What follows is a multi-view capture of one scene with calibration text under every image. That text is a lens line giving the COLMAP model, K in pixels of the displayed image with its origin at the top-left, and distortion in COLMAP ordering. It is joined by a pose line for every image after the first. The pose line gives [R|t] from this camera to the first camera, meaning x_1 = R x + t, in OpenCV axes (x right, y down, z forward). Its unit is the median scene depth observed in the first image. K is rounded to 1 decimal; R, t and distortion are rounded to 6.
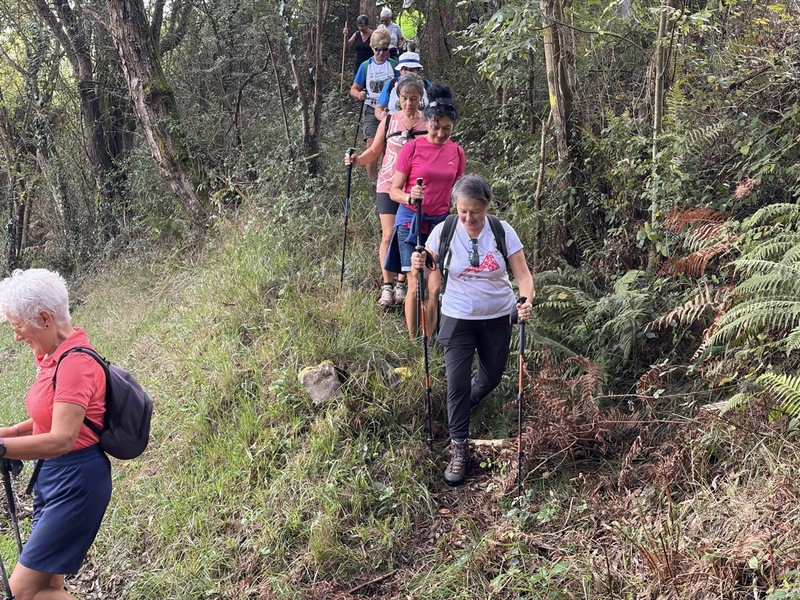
lens RADIAL K [[1210.2, 0, 391.6], [0, 1210.2, 314.1], [0, 0, 1]] dist [0.113110, 0.000000]
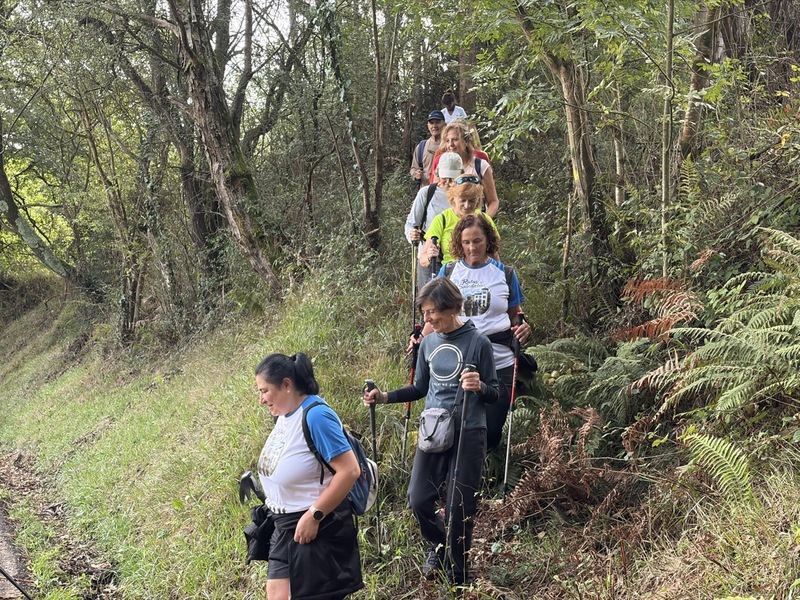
lens RADIAL K [[1210.2, 0, 389.8], [0, 1210.2, 306.5], [0, 0, 1]] dist [0.113110, 0.000000]
pose [[0.992951, -0.013394, -0.117764, 0.096146], [0.005965, 0.997982, -0.063211, 0.001779], [0.118373, 0.062062, 0.991028, -0.045641]]
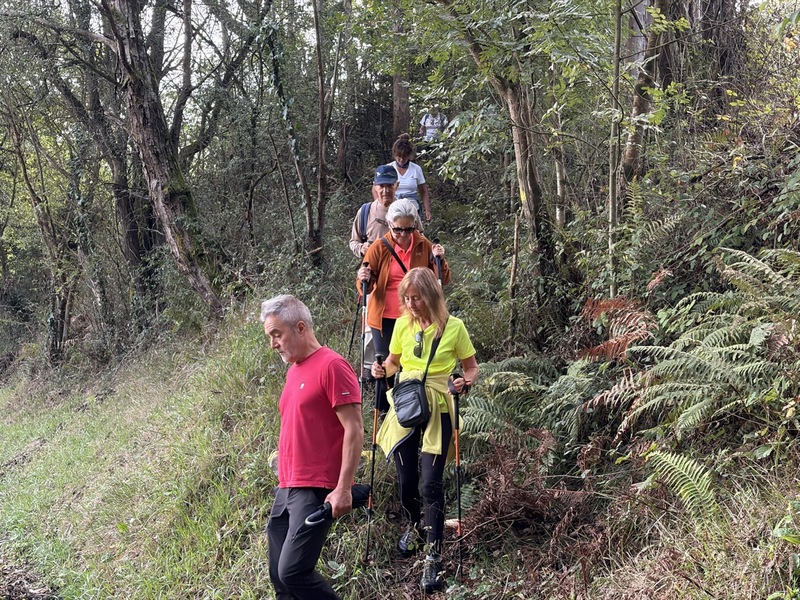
lens RADIAL K [[1210.2, 0, 398.8], [0, 1210.2, 310.1], [0, 0, 1]] dist [0.113110, 0.000000]
pose [[0.998715, -0.013442, -0.048864, 0.075851], [0.009744, 0.997125, -0.075146, 0.001411], [0.049734, 0.074573, 0.995975, -0.046054]]
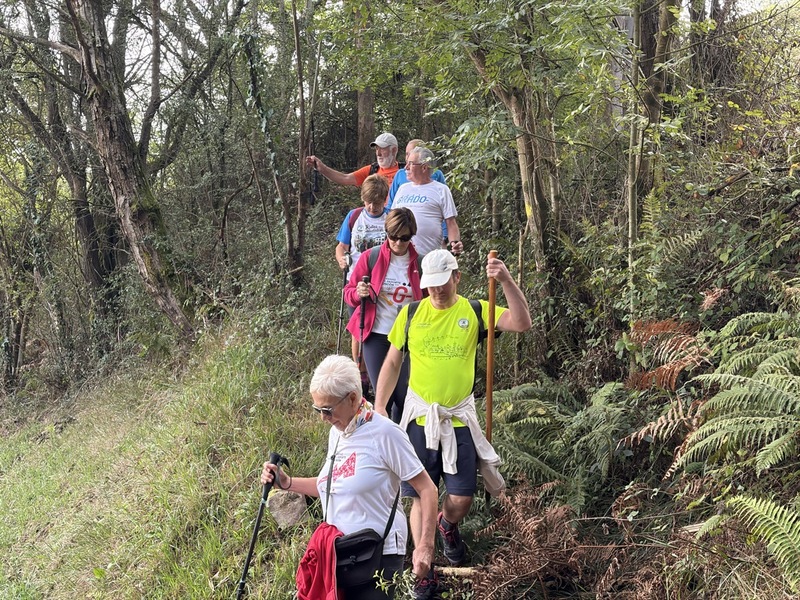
lens RADIAL K [[1210.2, 0, 387.6], [0, 1210.2, 309.1], [0, 0, 1]] dist [0.113110, 0.000000]
pose [[0.999706, -0.018549, -0.015626, 0.032304], [0.017019, 0.995530, -0.092903, -0.006443], [0.017279, 0.092609, 0.995553, 0.027098]]
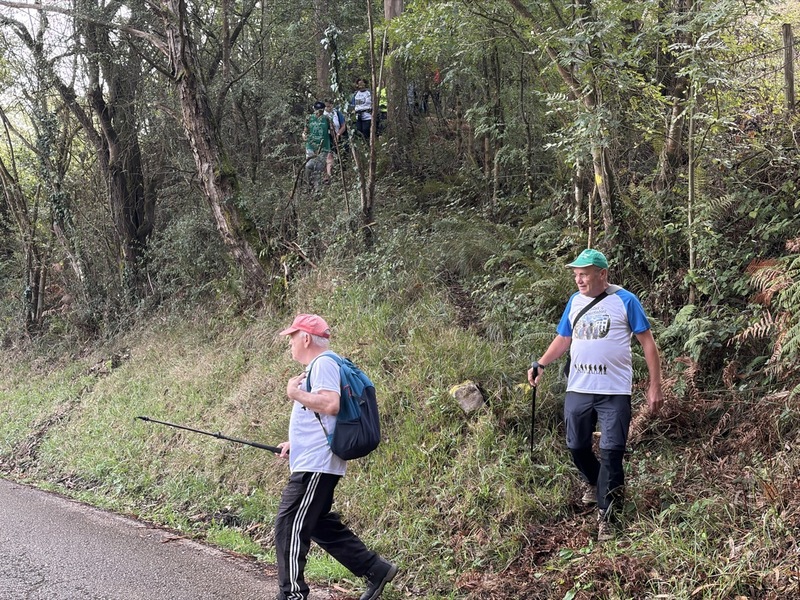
lens RADIAL K [[1210.2, 0, 393.5], [0, 1210.2, 312.9], [0, 0, 1]] dist [0.113110, 0.000000]
pose [[0.993601, -0.035350, 0.107273, -0.235492], [0.040223, 0.998239, -0.043609, 0.016177], [-0.105542, 0.047645, 0.993273, -0.273405]]
